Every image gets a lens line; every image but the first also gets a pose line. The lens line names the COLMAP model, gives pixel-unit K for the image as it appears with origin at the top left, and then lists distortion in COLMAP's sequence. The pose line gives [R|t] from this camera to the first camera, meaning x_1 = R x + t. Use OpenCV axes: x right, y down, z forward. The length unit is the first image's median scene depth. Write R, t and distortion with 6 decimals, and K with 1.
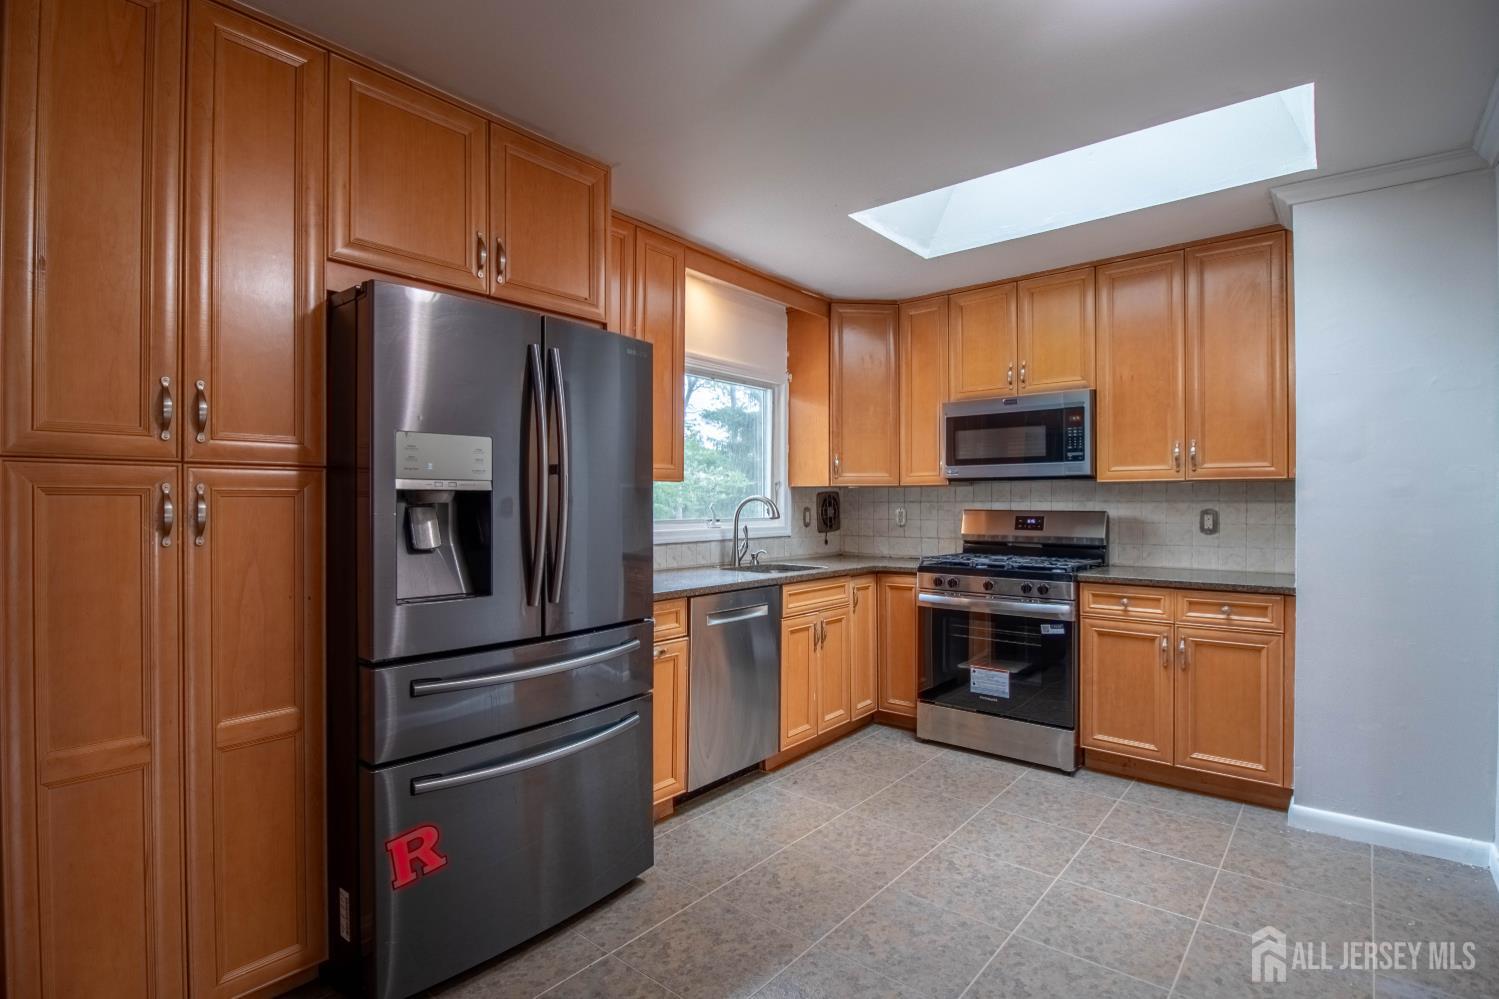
lens RADIAL K [[716.1, 0, 749.5], [0, 716.1, 499.5], [0, 0, 1]] dist [-0.001730, -0.000211]
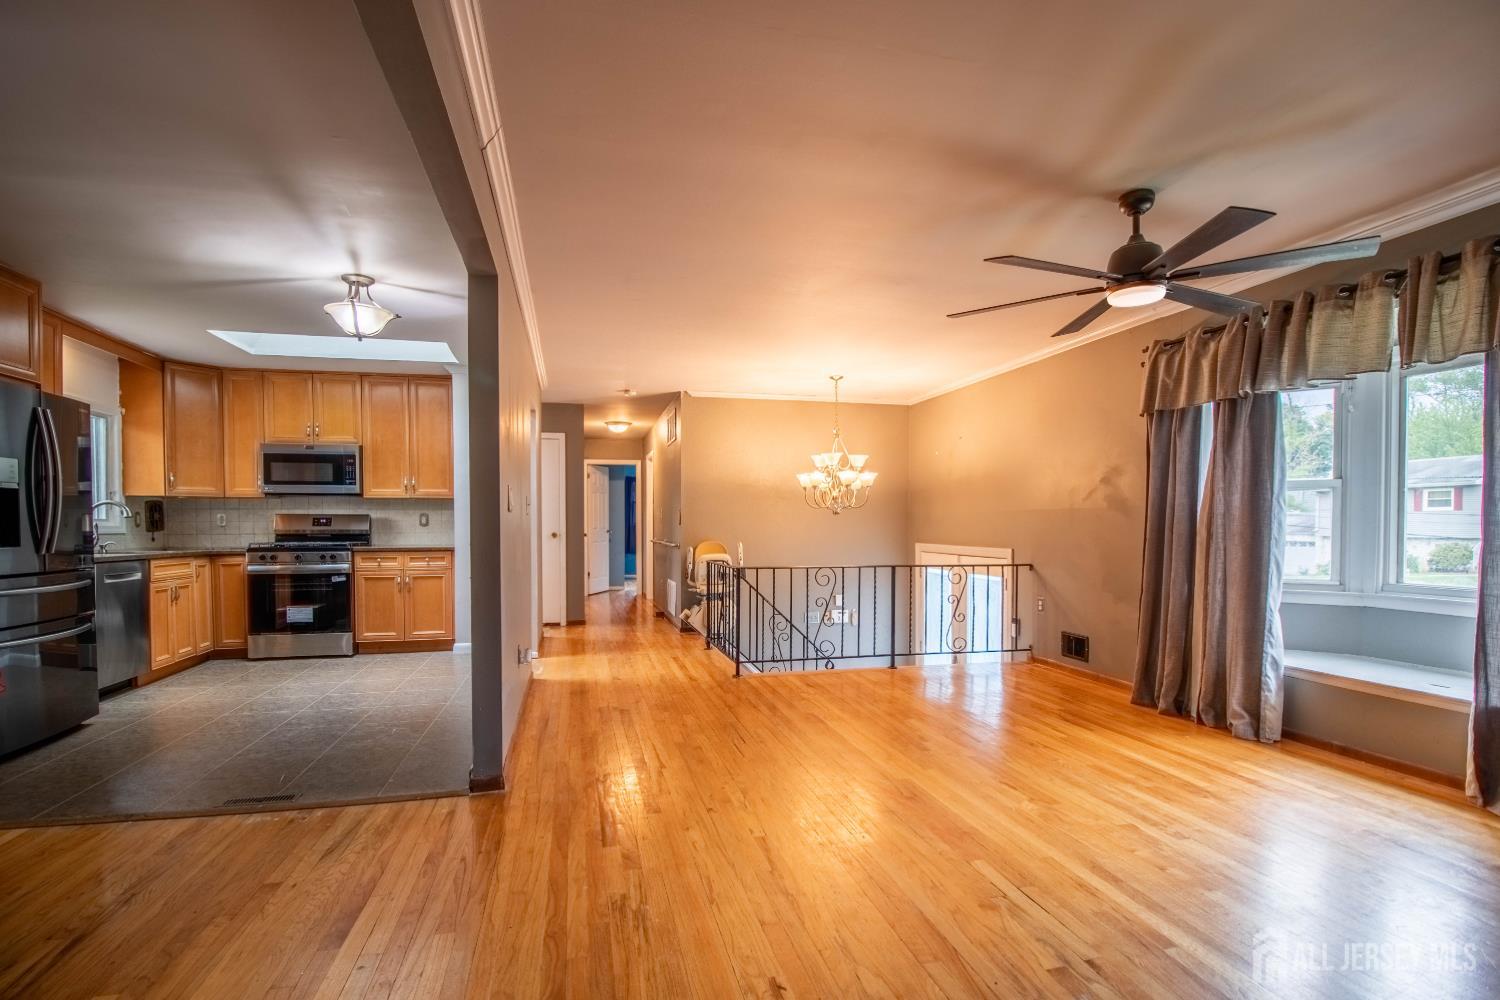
lens RADIAL K [[736.6, 0, 766.9], [0, 736.6, 543.1], [0, 0, 1]] dist [-0.015352, -0.001112]
pose [[0.587147, -0.020639, 0.809217, -0.398499], [-0.000089, 0.999673, 0.025561, 0.041921], [-0.809480, -0.015080, 0.586954, -0.874622]]
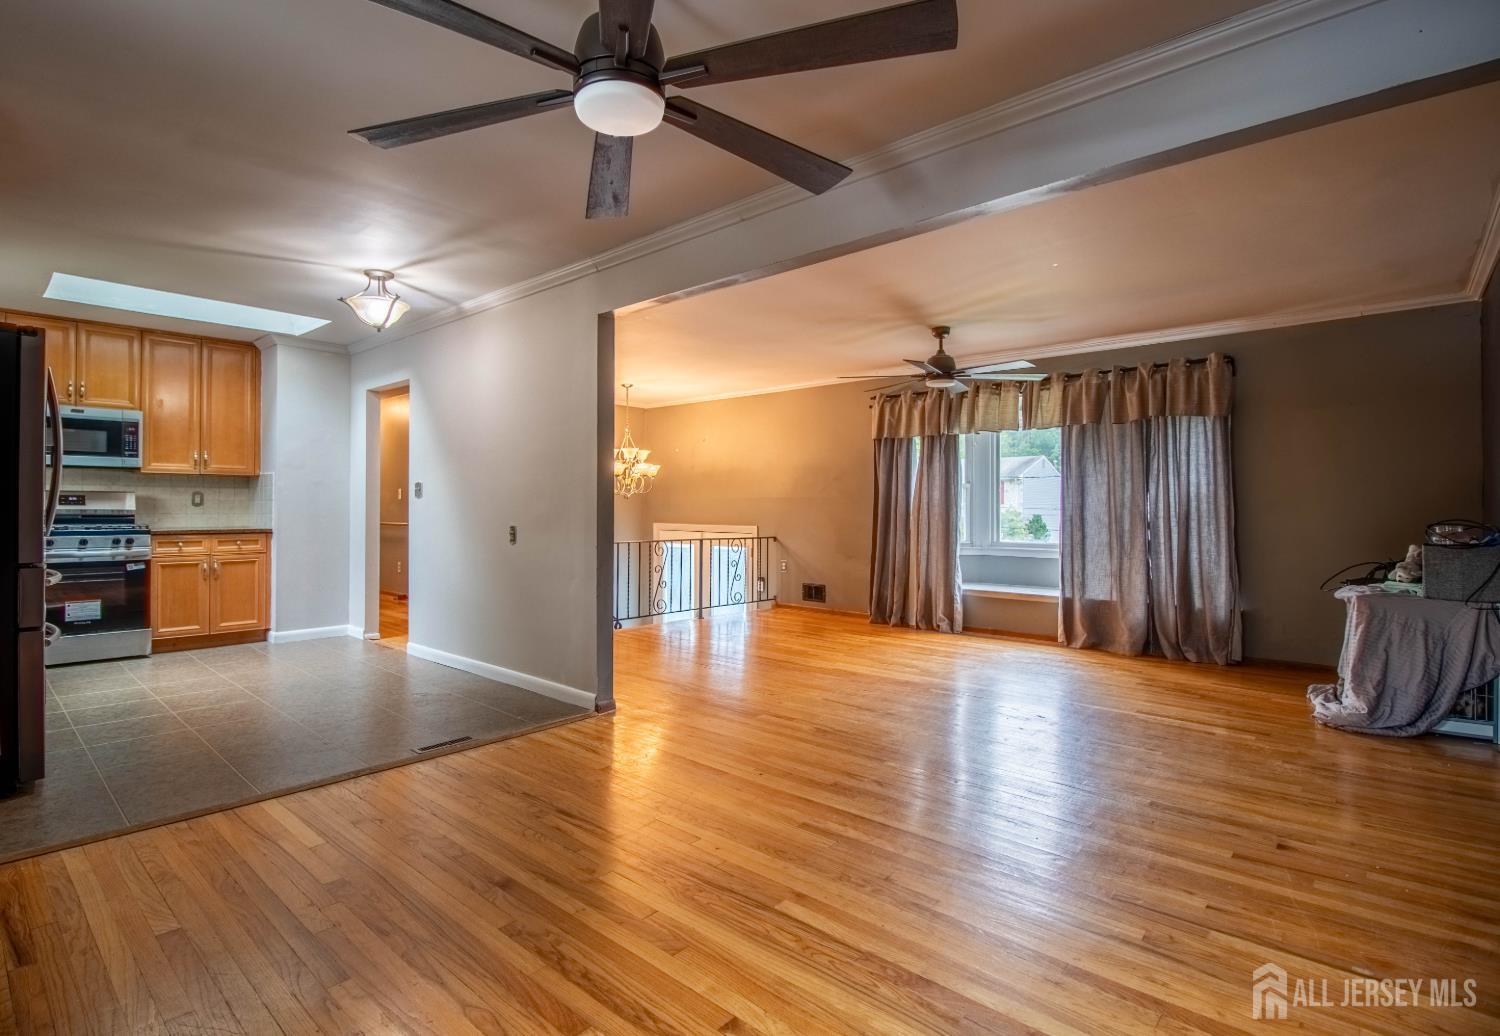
lens RADIAL K [[740.6, 0, 746.8], [0, 740.6, 502.5], [0, 0, 1]] dist [-0.003028, -0.000371]
pose [[0.023389, 0.008729, 0.999688, -1.049814], [-0.006270, 0.999943, -0.008585, 0.045434], [-0.999707, -0.006067, 0.023442, -0.325072]]
